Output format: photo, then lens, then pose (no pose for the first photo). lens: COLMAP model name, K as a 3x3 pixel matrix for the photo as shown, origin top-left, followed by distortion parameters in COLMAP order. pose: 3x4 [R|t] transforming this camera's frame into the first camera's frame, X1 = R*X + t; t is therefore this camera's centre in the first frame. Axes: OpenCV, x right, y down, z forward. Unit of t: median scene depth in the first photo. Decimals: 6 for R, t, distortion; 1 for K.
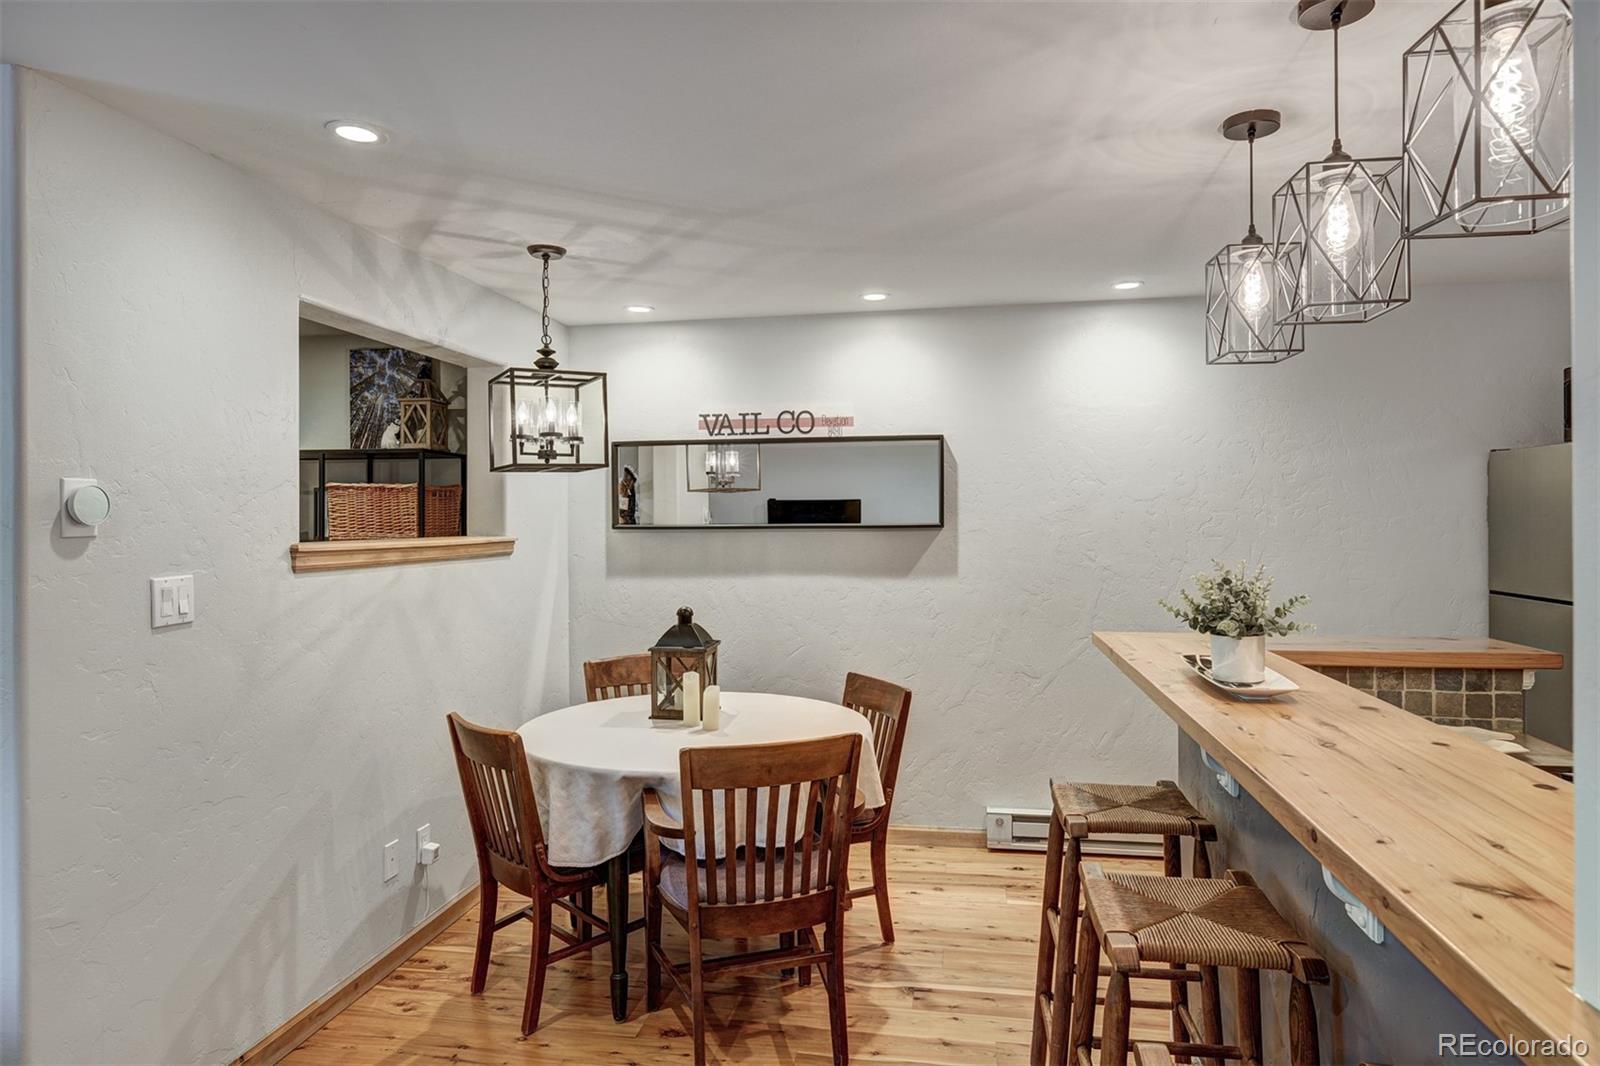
lens RADIAL K [[932.6, 0, 812.4], [0, 932.6, 522.8], [0, 0, 1]] dist [-0.004711, 0.000870]
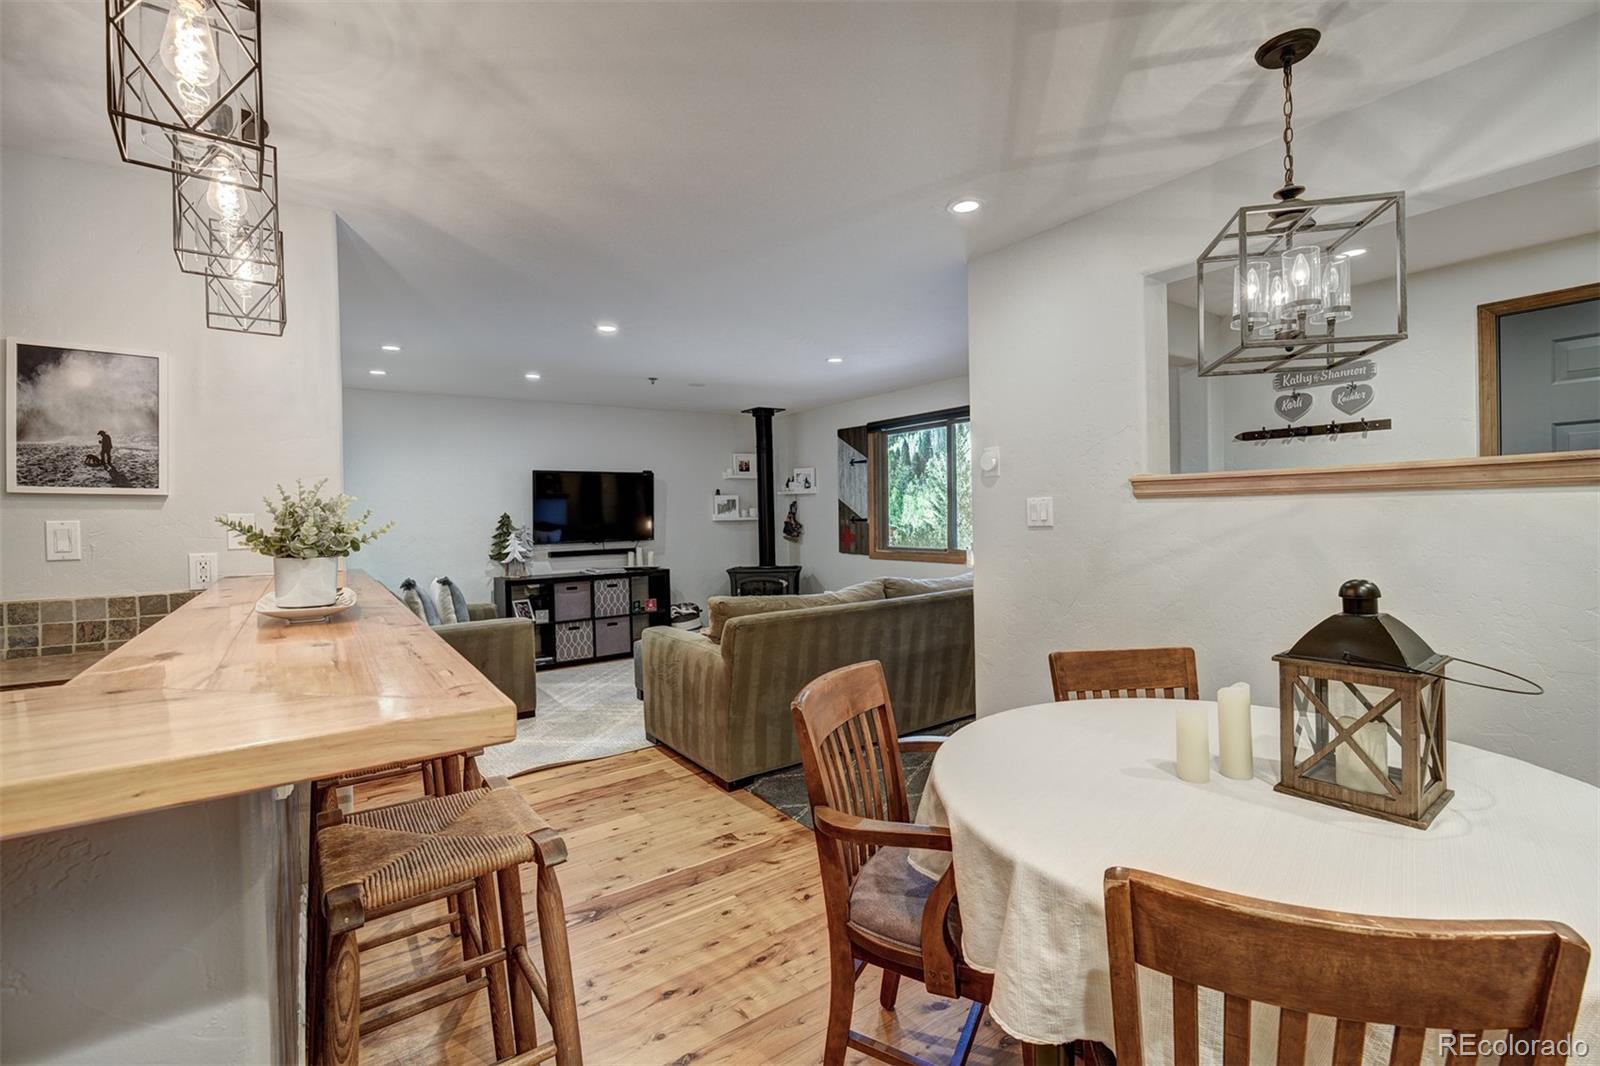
lens RADIAL K [[702.9, 0, 800.6], [0, 702.9, 522.3], [0, 0, 1]] dist [0.001396, -0.001279]
pose [[-0.709622, 0.028560, -0.704004, 0.359084], [0.022029, 0.999589, 0.018347, 0.048169], [0.704239, -0.002489, -0.709959, 1.110480]]
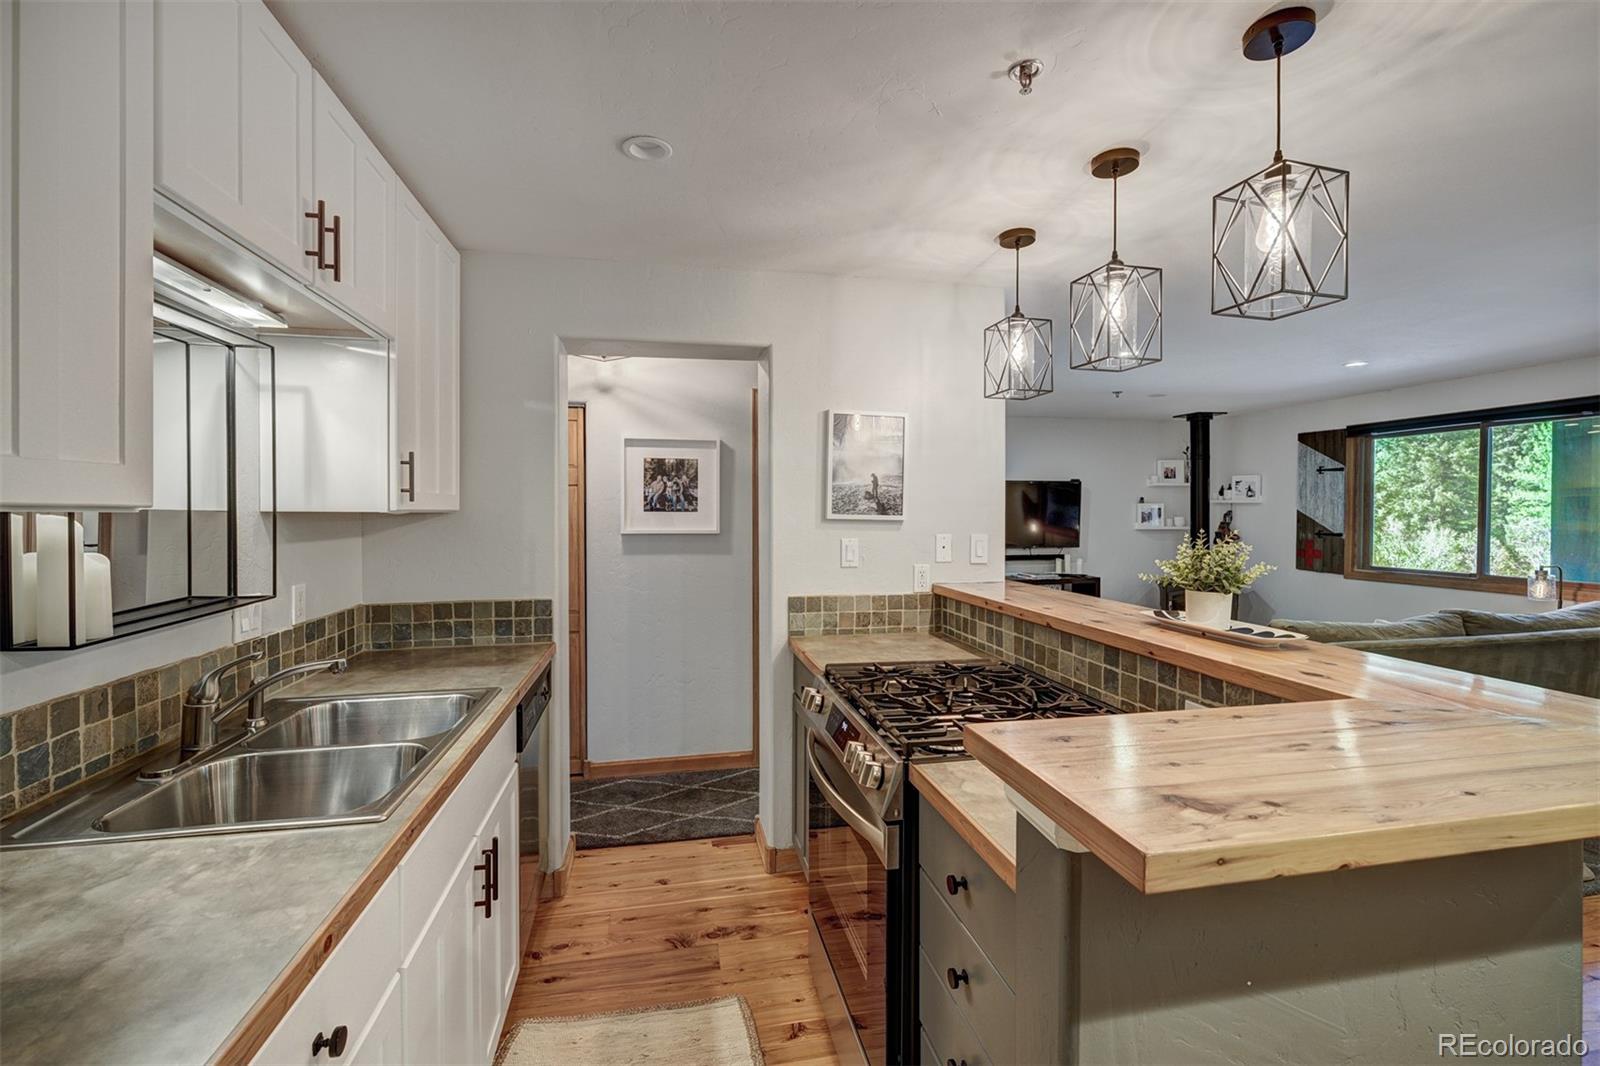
lens RADIAL K [[702.9, 0, 805.0], [0, 702.9, 522.1], [0, 0, 1]] dist [0.001396, -0.001279]
pose [[-0.931912, 0.012620, -0.362466, 0.763697], [0.006106, 0.999799, 0.019111, 0.004877], [0.362634, 0.015597, -0.931801, 0.991161]]
